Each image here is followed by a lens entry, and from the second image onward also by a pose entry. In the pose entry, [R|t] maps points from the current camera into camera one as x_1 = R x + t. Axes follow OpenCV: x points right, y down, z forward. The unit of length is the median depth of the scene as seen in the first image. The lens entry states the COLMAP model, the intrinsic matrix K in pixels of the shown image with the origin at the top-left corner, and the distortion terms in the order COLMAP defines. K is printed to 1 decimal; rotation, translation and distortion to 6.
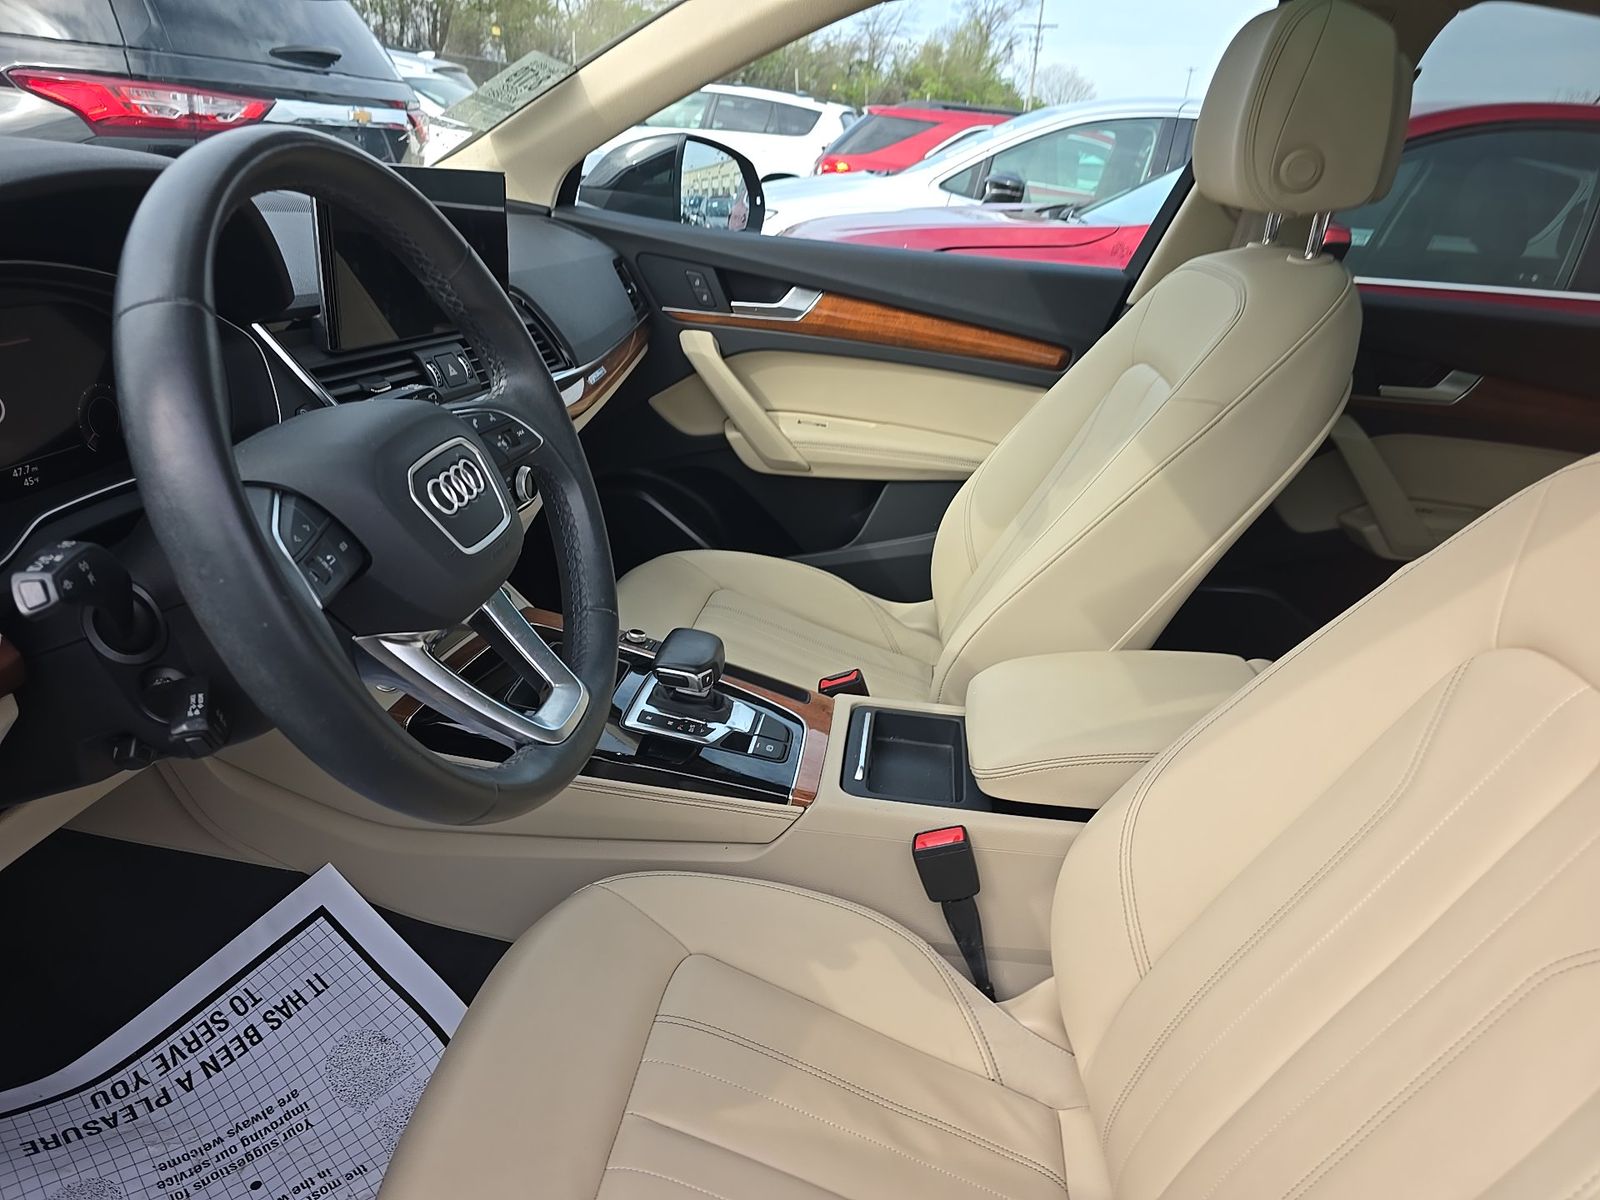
lens RADIAL K [[1098.5, 0, 783.0], [0, 1098.5, 587.5], [0, 0, 1]] dist [0.053549, -0.045814]
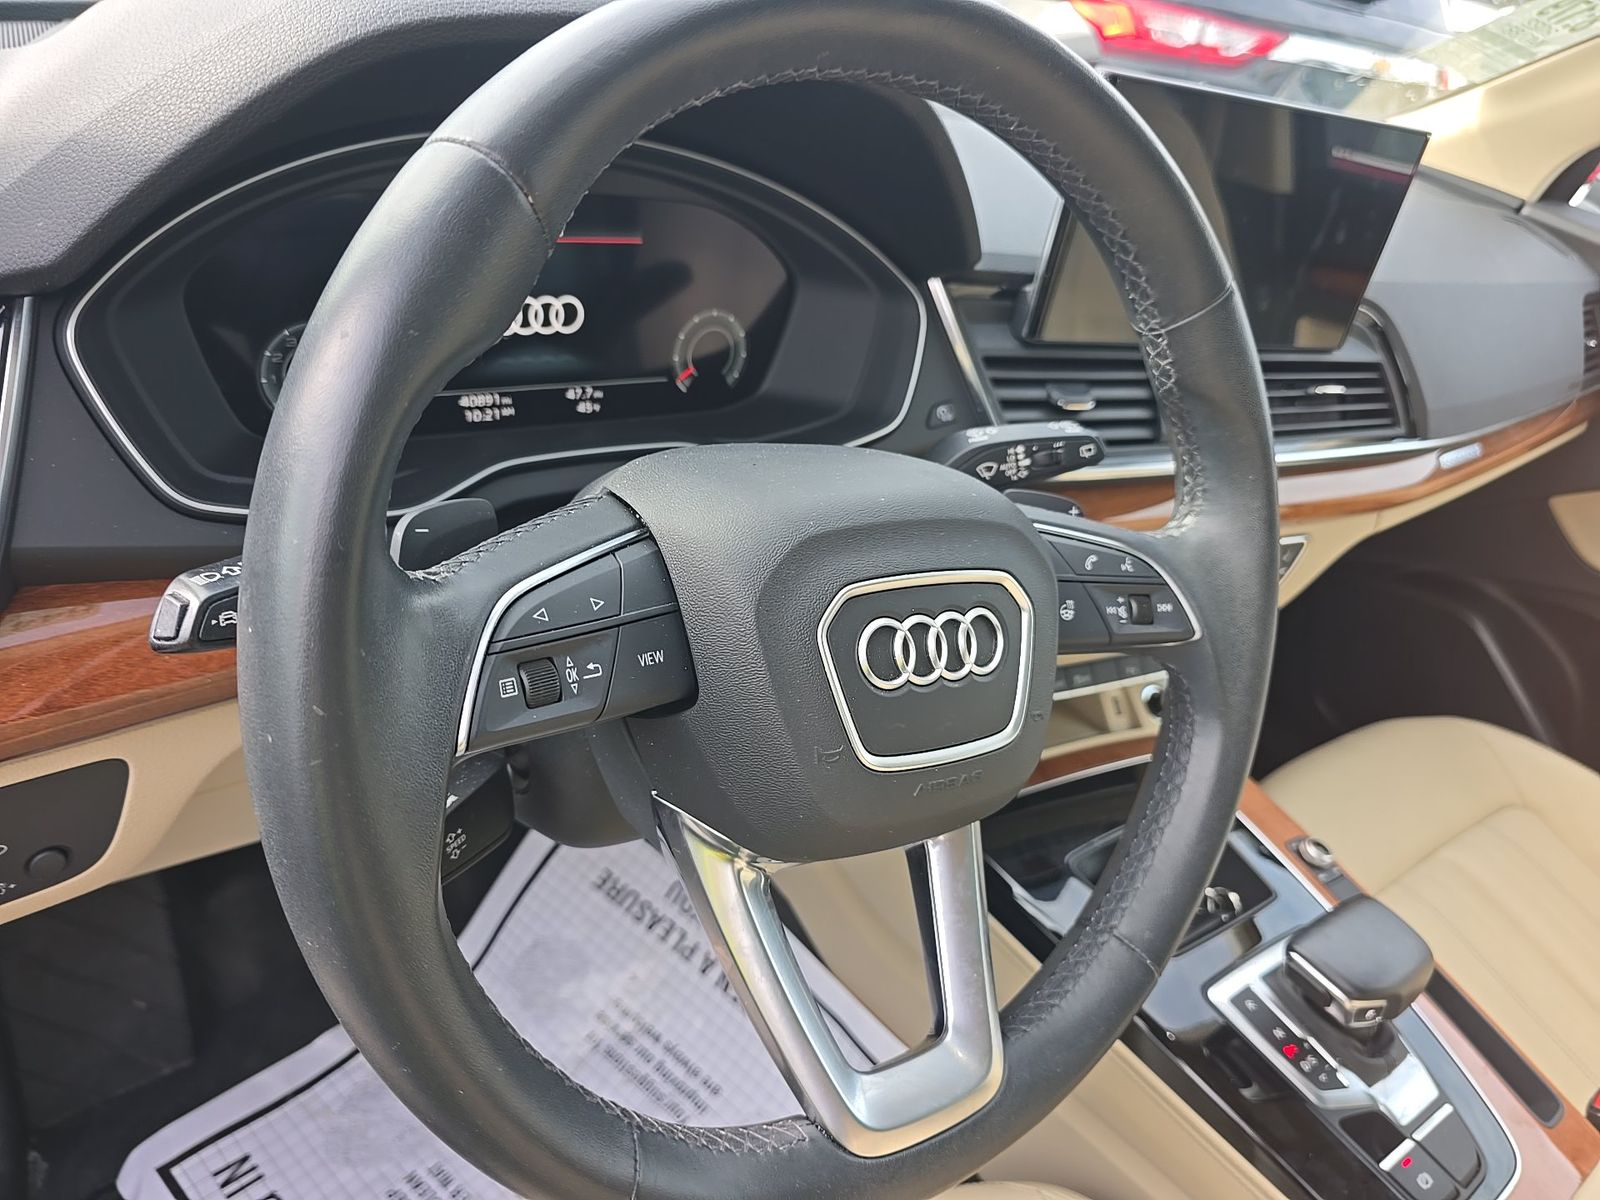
lens RADIAL K [[1098.5, 0, 815.1], [0, 1098.5, 600.9], [0, 0, 1]] dist [0.053549, -0.045814]
pose [[0.700349, 0.397137, -0.593122, -0.009770], [-0.369525, 0.912641, 0.174749, -0.112652], [0.610707, 0.096788, 0.785919, 0.315150]]
